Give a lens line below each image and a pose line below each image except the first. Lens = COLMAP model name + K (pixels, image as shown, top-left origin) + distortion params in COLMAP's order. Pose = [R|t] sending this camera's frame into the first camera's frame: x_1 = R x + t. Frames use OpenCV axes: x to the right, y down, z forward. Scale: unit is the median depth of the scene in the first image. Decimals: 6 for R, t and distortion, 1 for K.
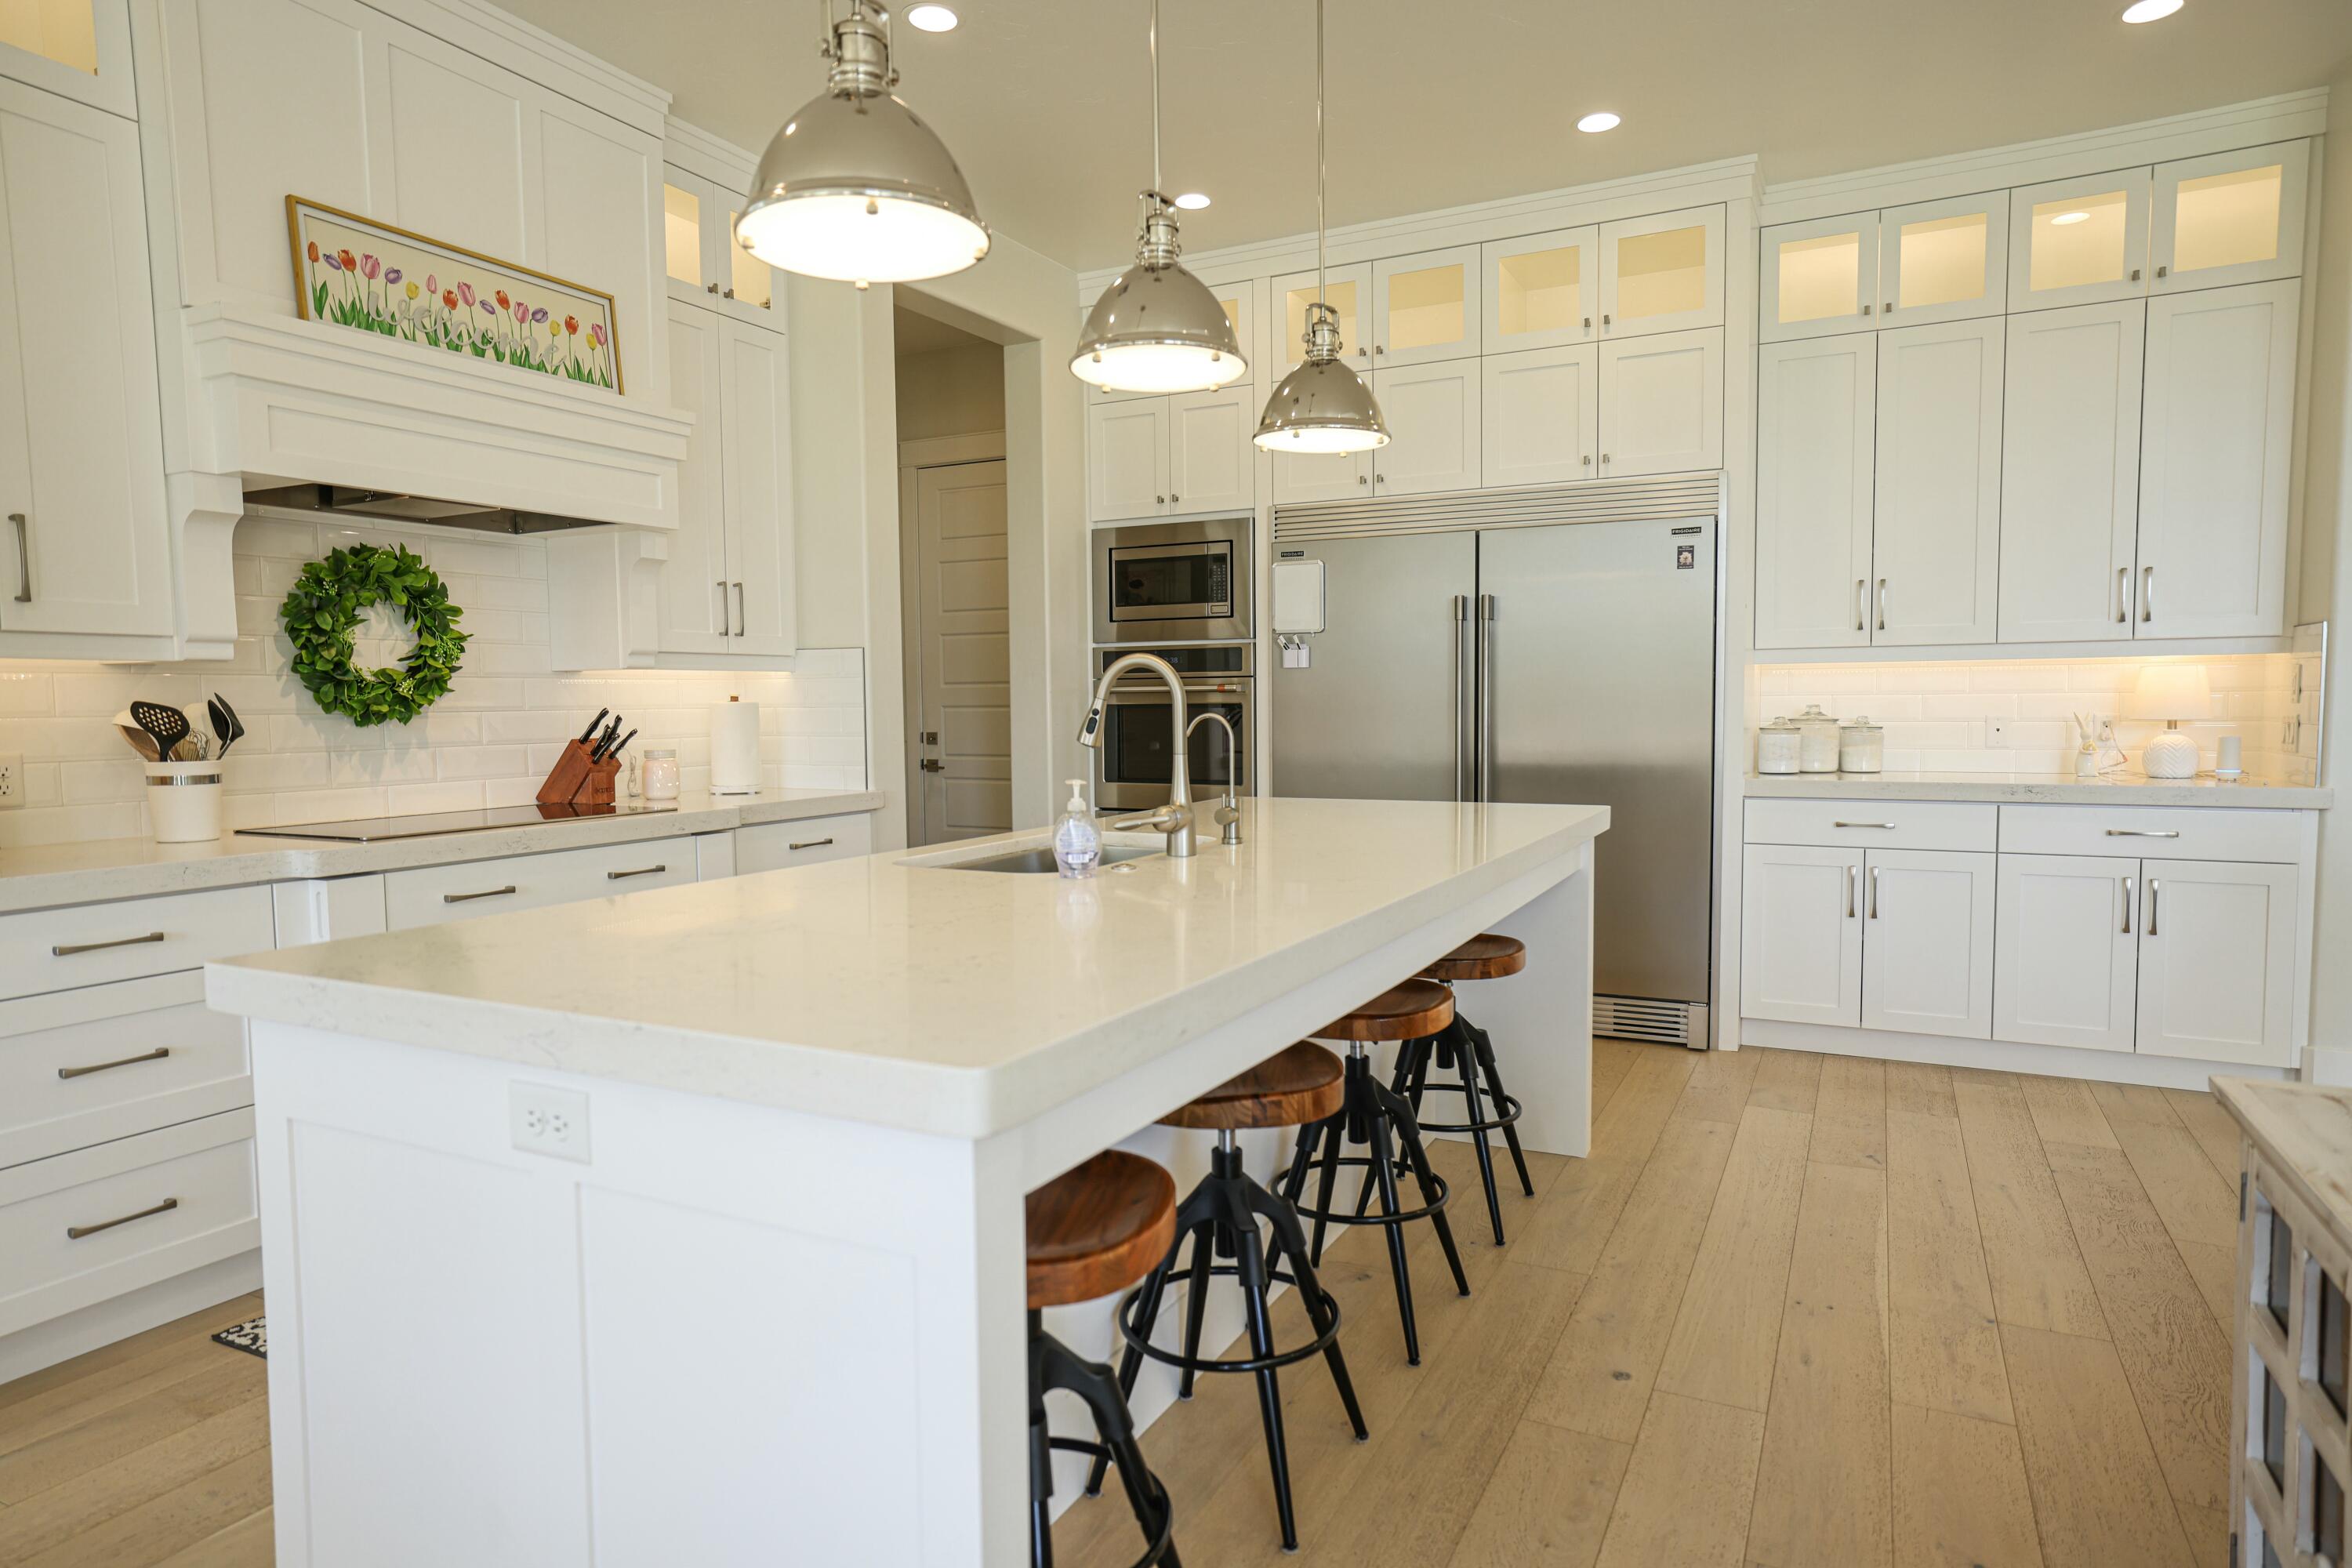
lens RADIAL K [[1374.7, 0, 1176.0], [0, 1374.7, 784.0], [0, 0, 1]] dist [-0.002041, 0.003298]
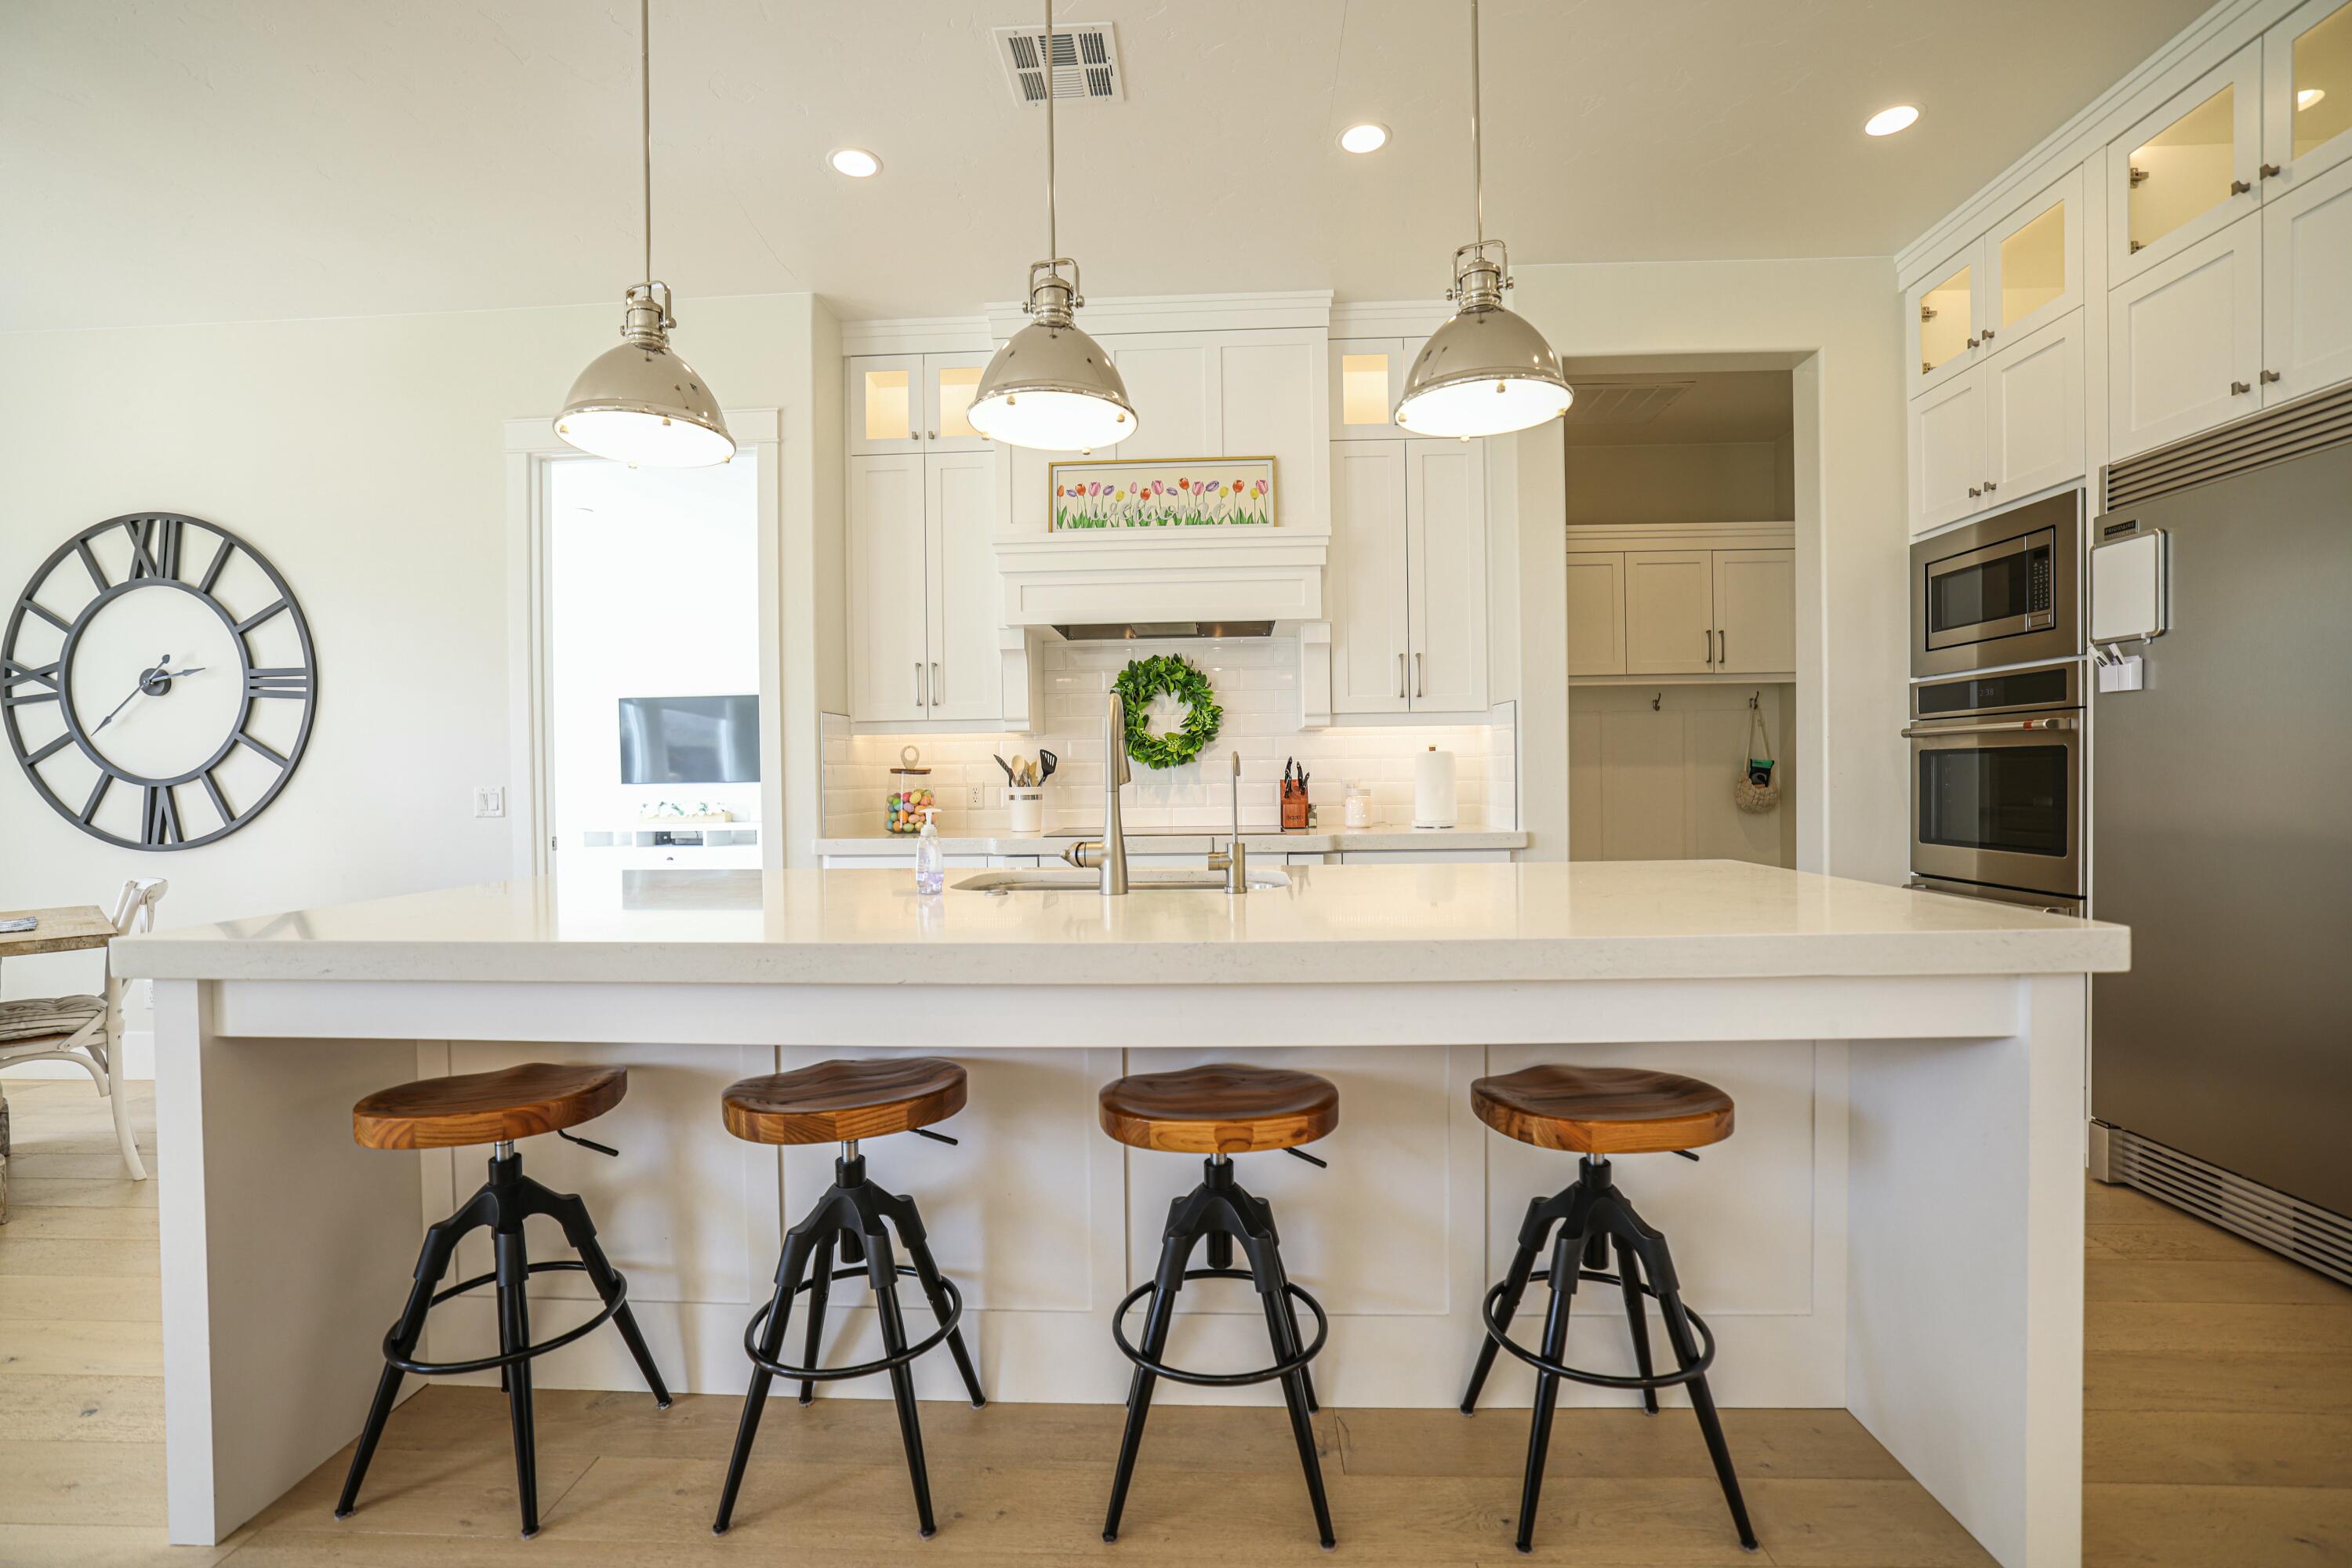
lens RADIAL K [[1020.5, 0, 1190.2], [0, 1020.5, 786.2], [0, 0, 1]] dist [-0.046565, 0.015995]
pose [[0.412526, 0.017939, -0.910769, 0.505632], [-0.046950, 0.998896, -0.001591, -0.021886], [0.909735, 0.043416, 0.412912, 0.544566]]
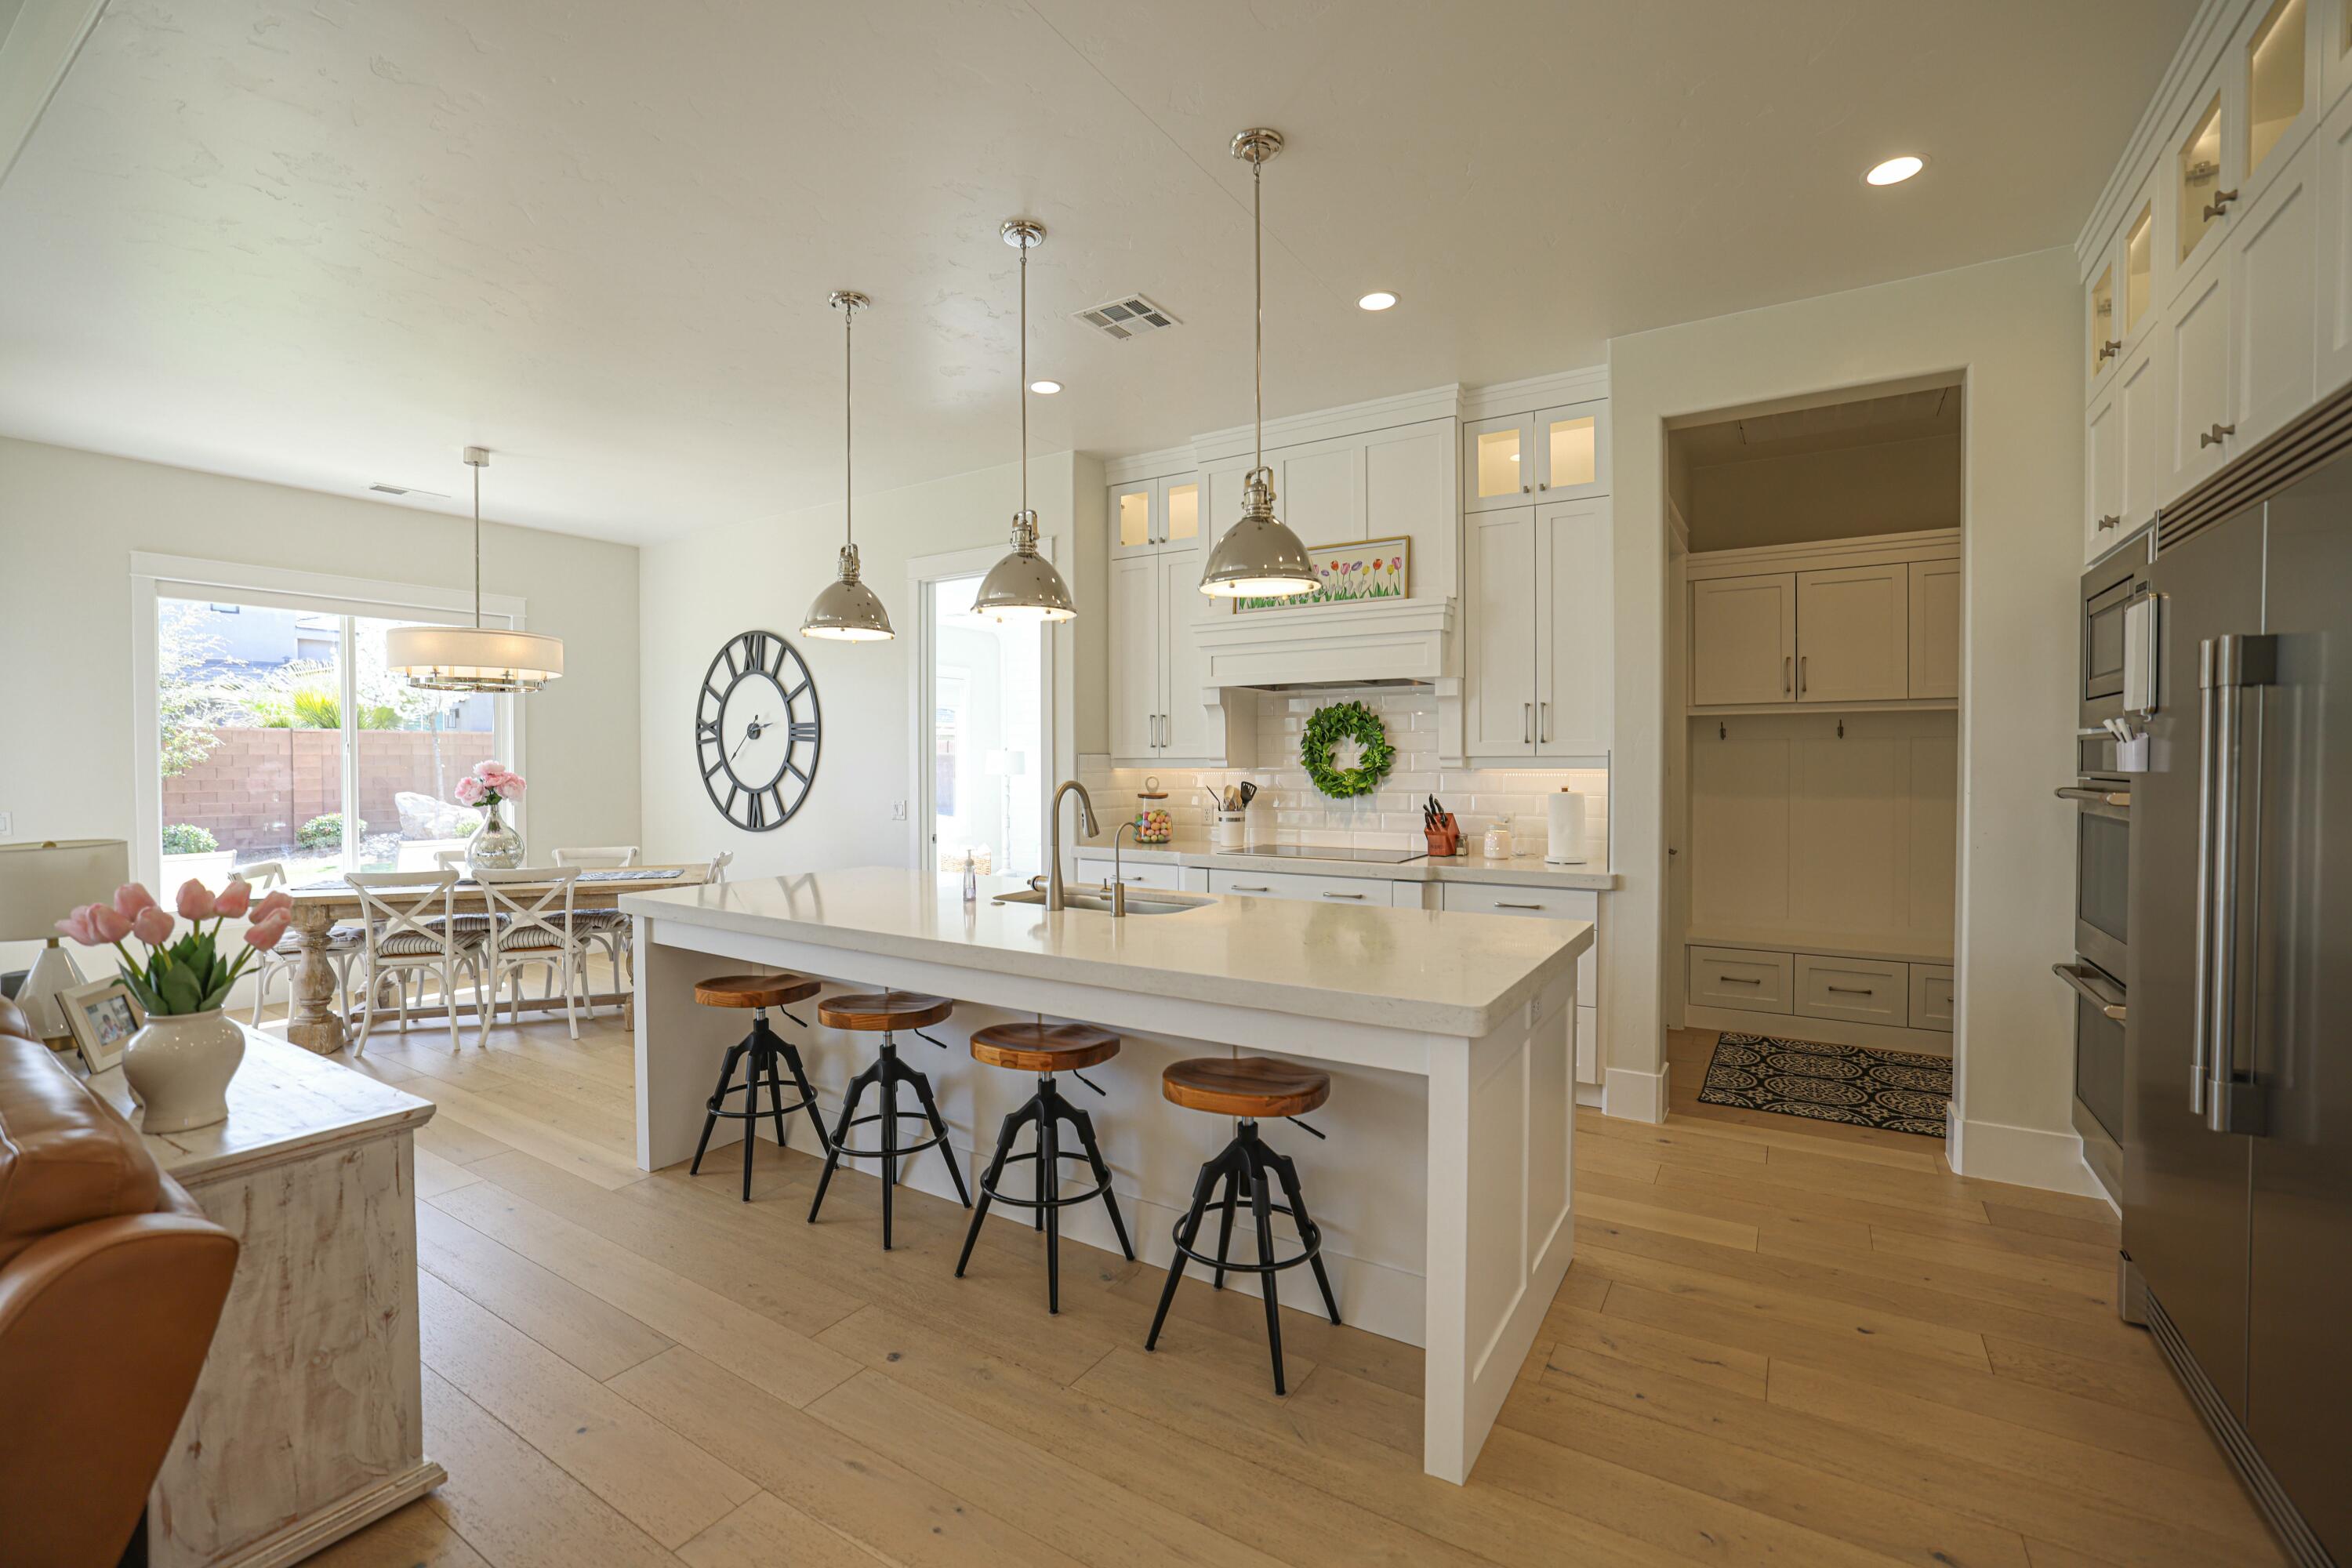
lens RADIAL K [[1008.6, 0, 1163.8], [0, 1008.6, 775.7], [0, 0, 1]] dist [-0.052537, 0.021737]
pose [[-0.099685, 0.027391, -0.994642, 0.812823], [-0.056678, 0.997842, 0.033160, -0.105955], [0.993403, 0.059680, -0.097918, 0.890698]]
